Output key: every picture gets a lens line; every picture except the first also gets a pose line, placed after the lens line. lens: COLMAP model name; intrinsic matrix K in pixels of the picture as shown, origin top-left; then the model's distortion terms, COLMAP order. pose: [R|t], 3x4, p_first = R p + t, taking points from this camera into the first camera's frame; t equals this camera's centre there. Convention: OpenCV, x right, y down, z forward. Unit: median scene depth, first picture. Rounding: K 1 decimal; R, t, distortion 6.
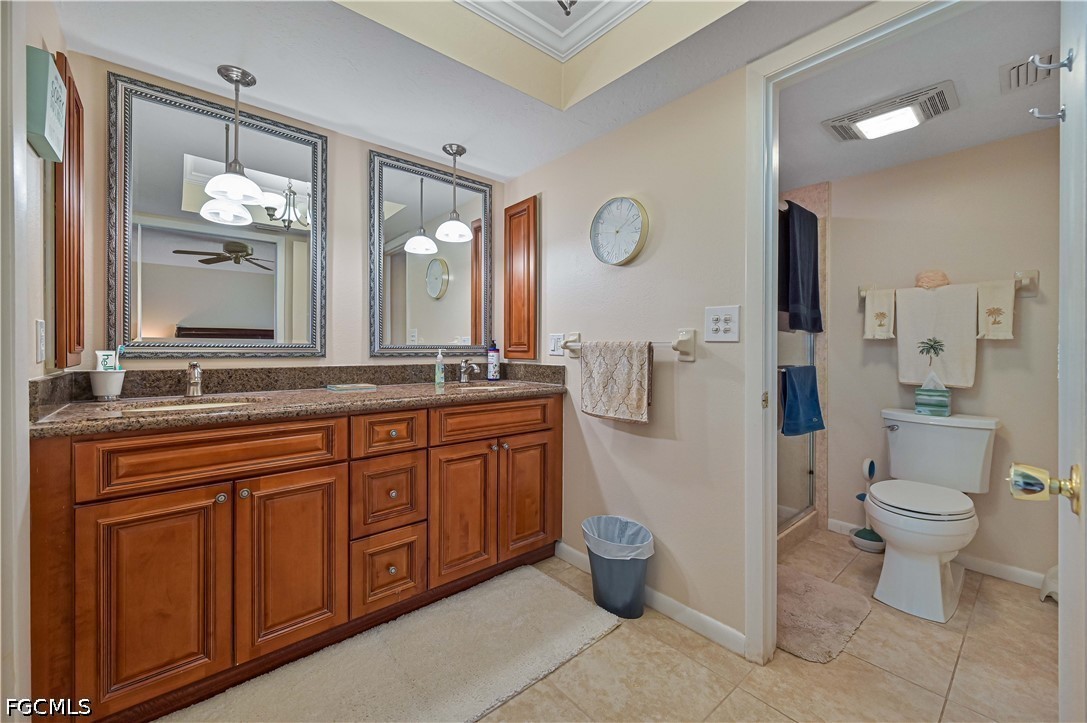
lens RADIAL K [[431.8, 0, 548.3], [0, 431.8, 354.8], [0, 0, 1]] dist [0.000571, 0.000052]
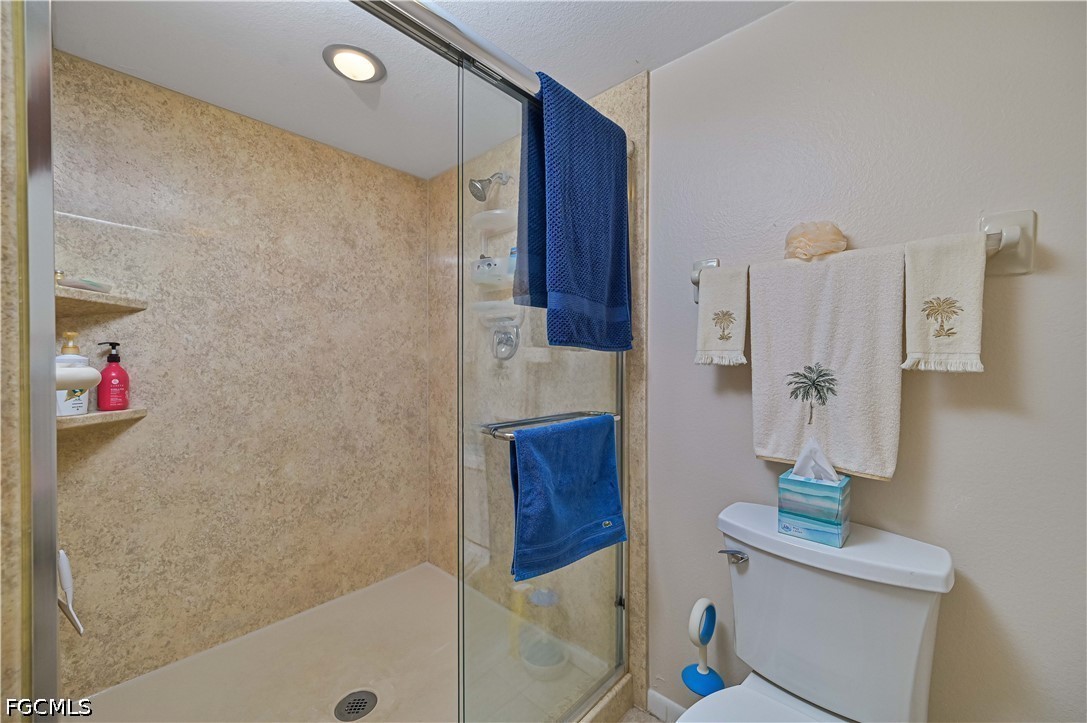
lens RADIAL K [[425.6, 0, 548.7], [0, 425.6, 364.2], [0, 0, 1]] dist [0.000586, 0.000123]
pose [[0.993195, 0.001983, 0.116447, 0.552465], [-0.001759, 0.999996, -0.002029, -0.038598], [-0.116451, 0.001810, 0.993195, 0.578717]]
